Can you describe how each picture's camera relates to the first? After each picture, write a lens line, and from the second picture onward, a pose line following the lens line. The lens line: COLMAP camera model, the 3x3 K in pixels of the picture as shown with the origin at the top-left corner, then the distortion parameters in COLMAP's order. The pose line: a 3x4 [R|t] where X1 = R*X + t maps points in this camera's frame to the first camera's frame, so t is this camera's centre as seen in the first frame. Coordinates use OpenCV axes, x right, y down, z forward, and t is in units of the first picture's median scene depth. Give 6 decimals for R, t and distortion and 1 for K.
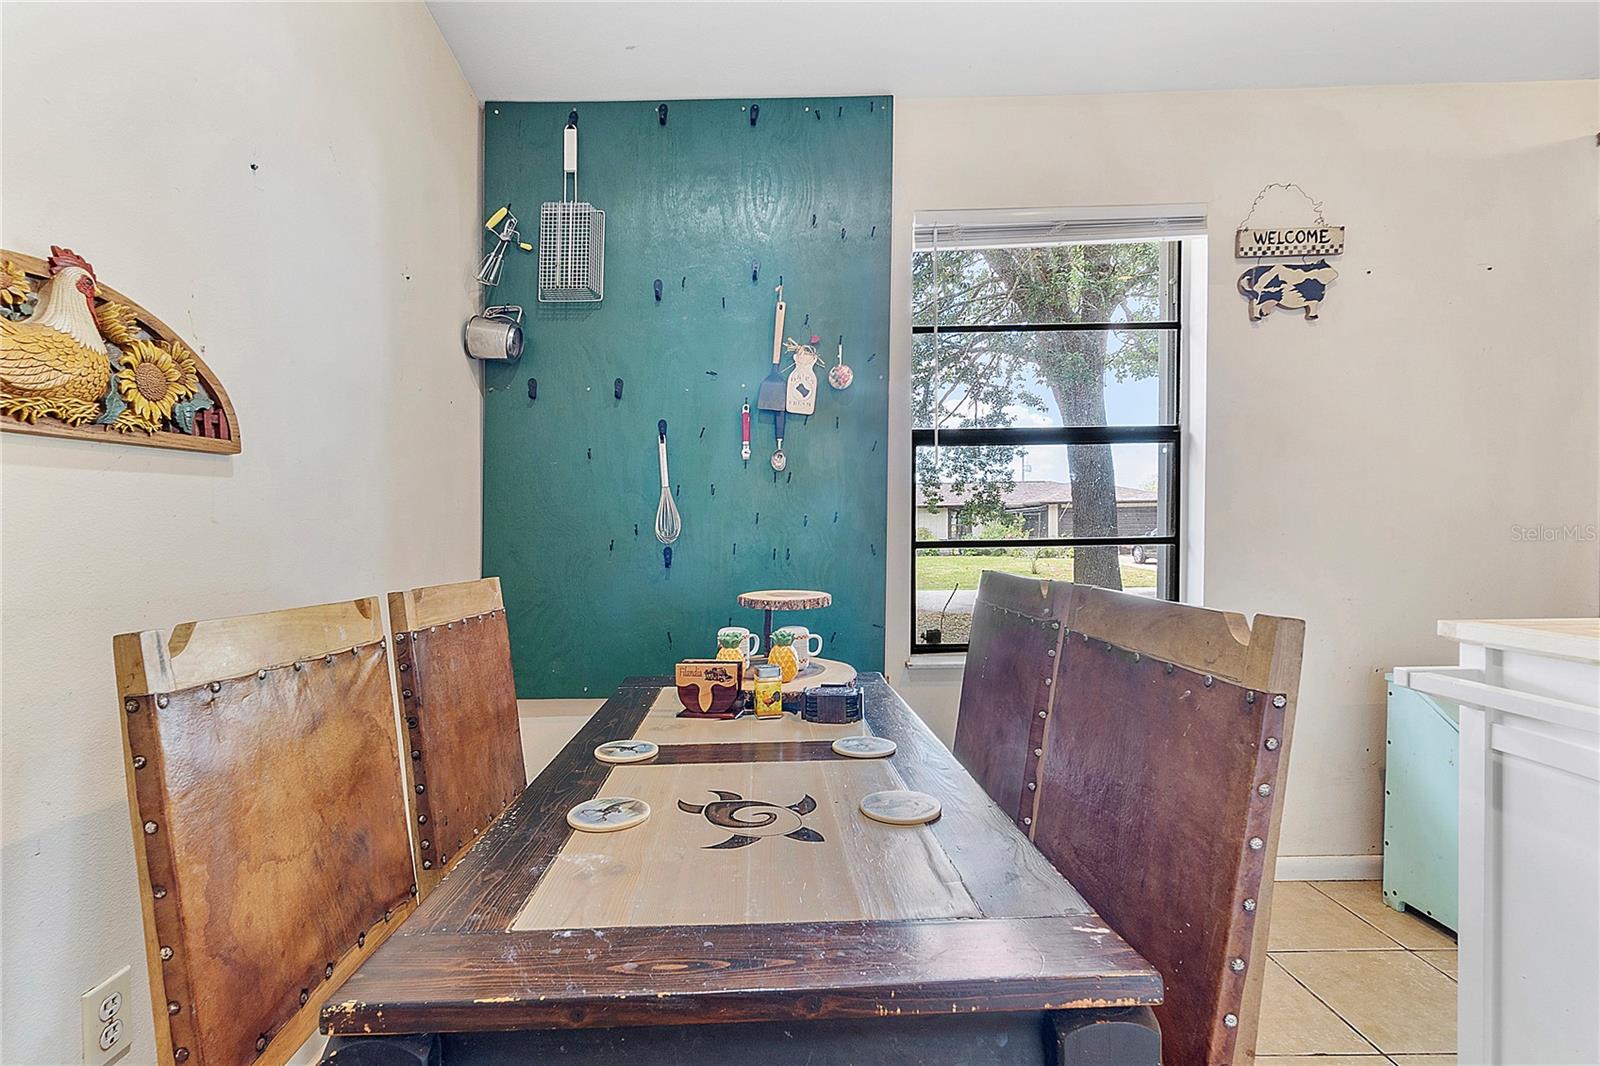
lens RADIAL K [[723.9, 0, 773.4], [0, 723.9, 541.7], [0, 0, 1]] dist [0.002306, -0.000064]
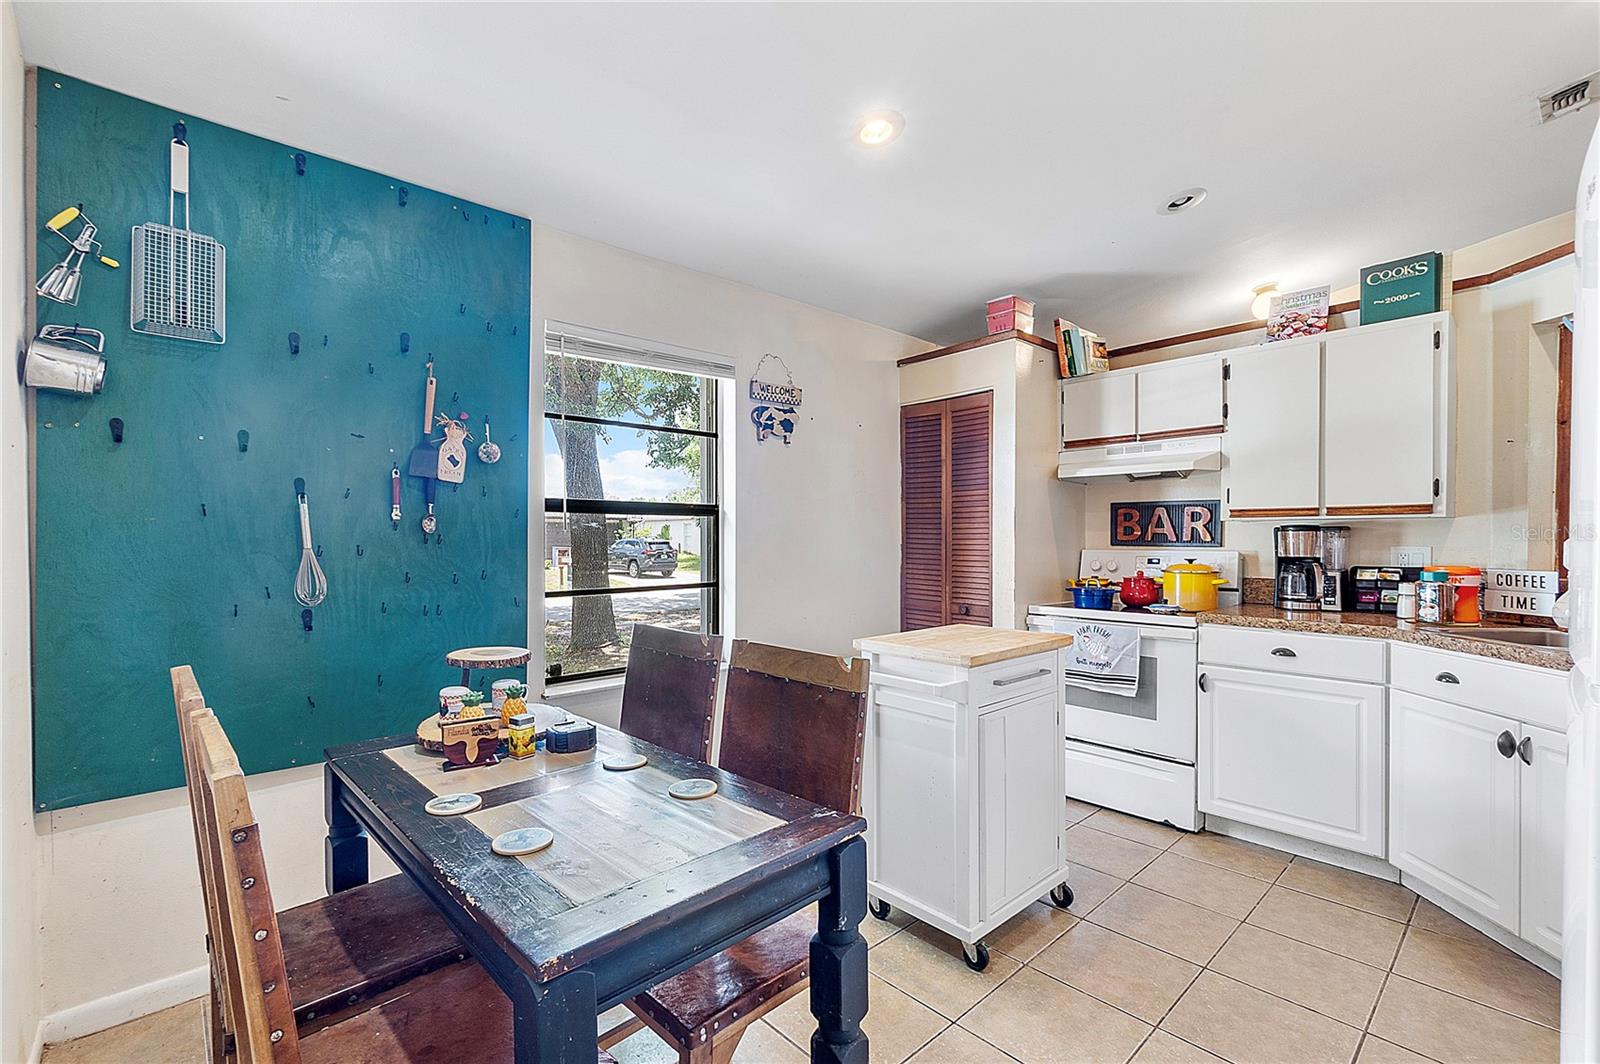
lens RADIAL K [[706.8, 0, 785.9], [0, 706.8, 529.8], [0, 0, 1]] dist [-0.000368, 0.000059]
pose [[0.734861, 0.023263, 0.677819, -0.315392], [-0.004185, 0.999548, -0.029767, -0.073161], [-0.678205, 0.019038, 0.734626, -0.139339]]
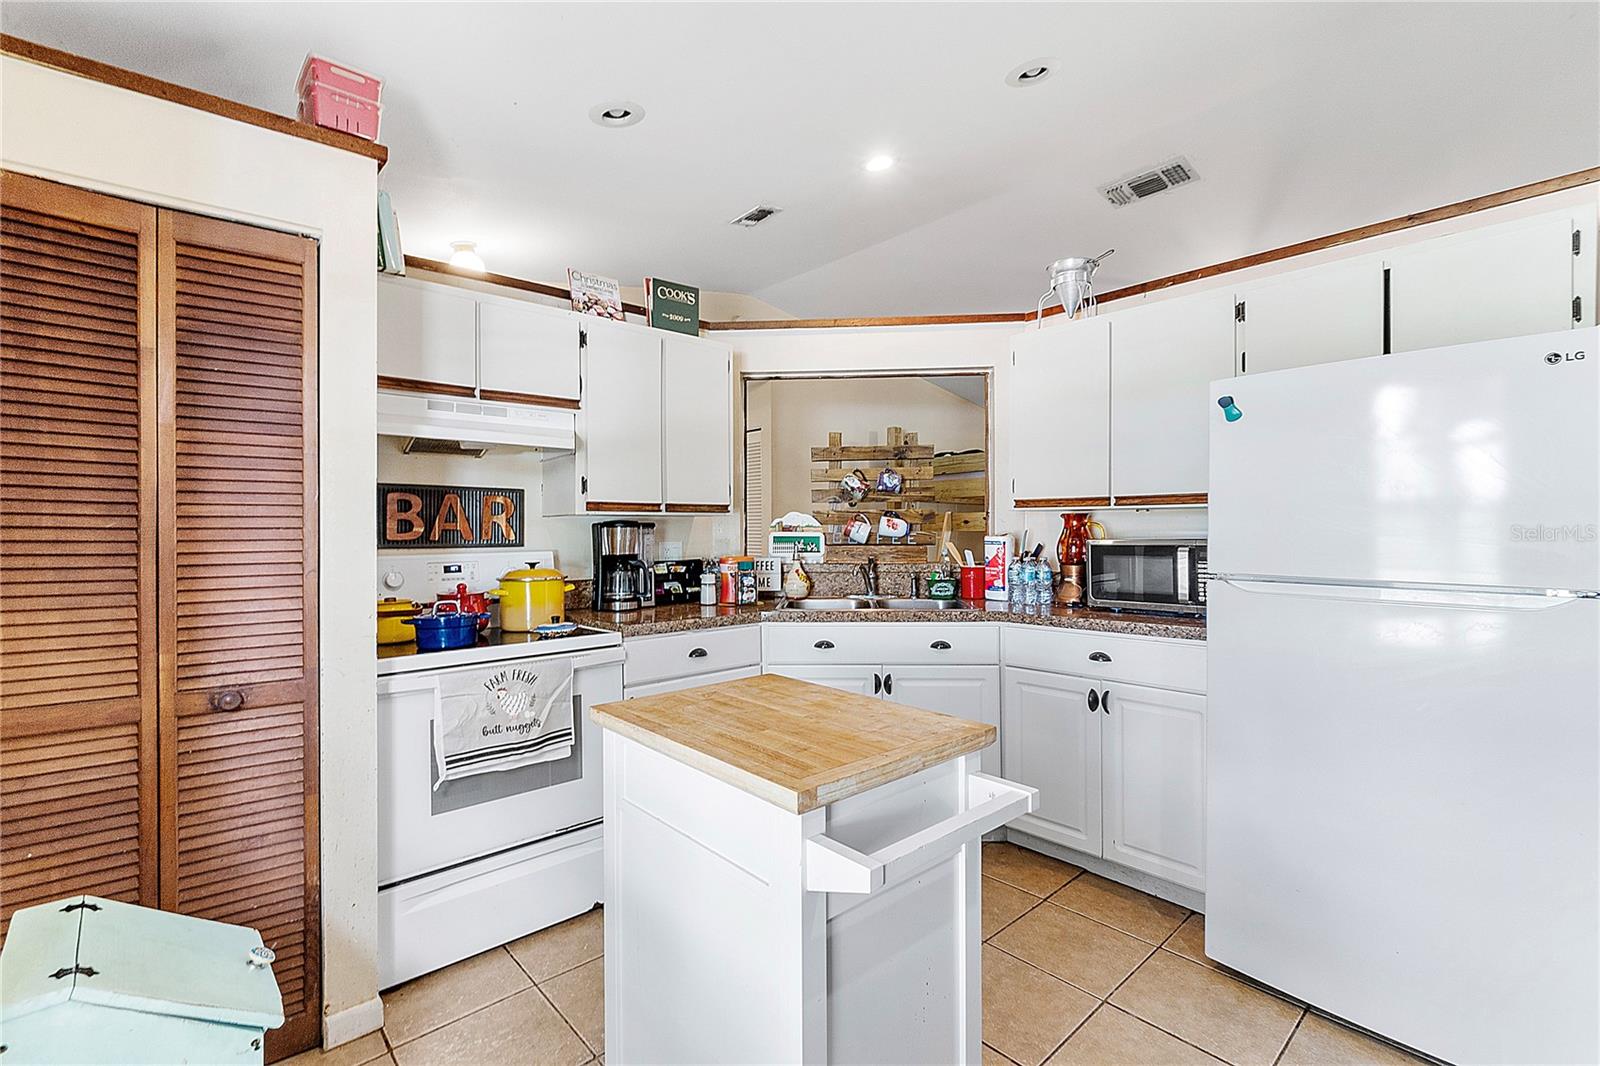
lens RADIAL K [[707.9, 0, 790.1], [0, 707.9, 531.4], [0, 0, 1]] dist [0.000832, -0.000858]
pose [[-0.667326, 0.025192, 0.744339, 0.175786], [0.029728, 0.999532, -0.007177, -0.089888], [-0.744172, 0.017338, -0.667763, 0.855603]]
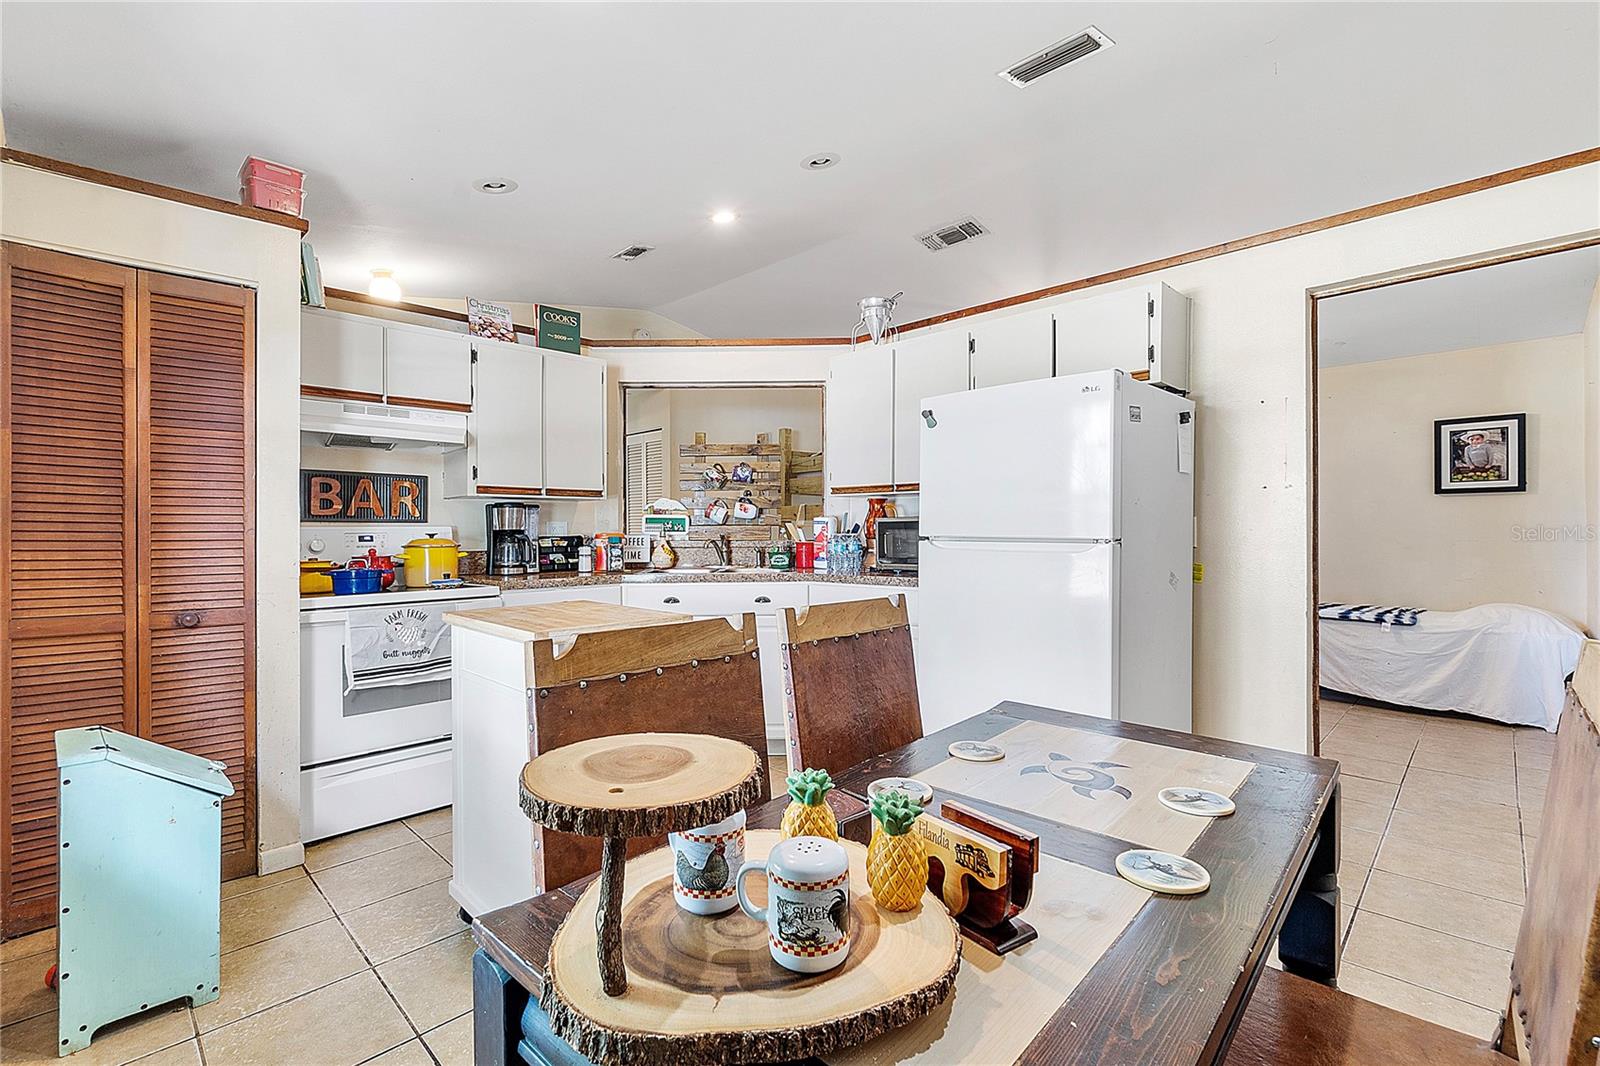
lens RADIAL K [[706.8, 0, 785.9], [0, 706.8, 530.8], [0, 0, 1]] dist [-0.000368, 0.000059]
pose [[-0.710965, 0.023963, 0.702819, -0.231156], [0.028322, 0.999584, -0.005432, -0.035899], [-0.702657, 0.016043, -0.711348, 0.920878]]
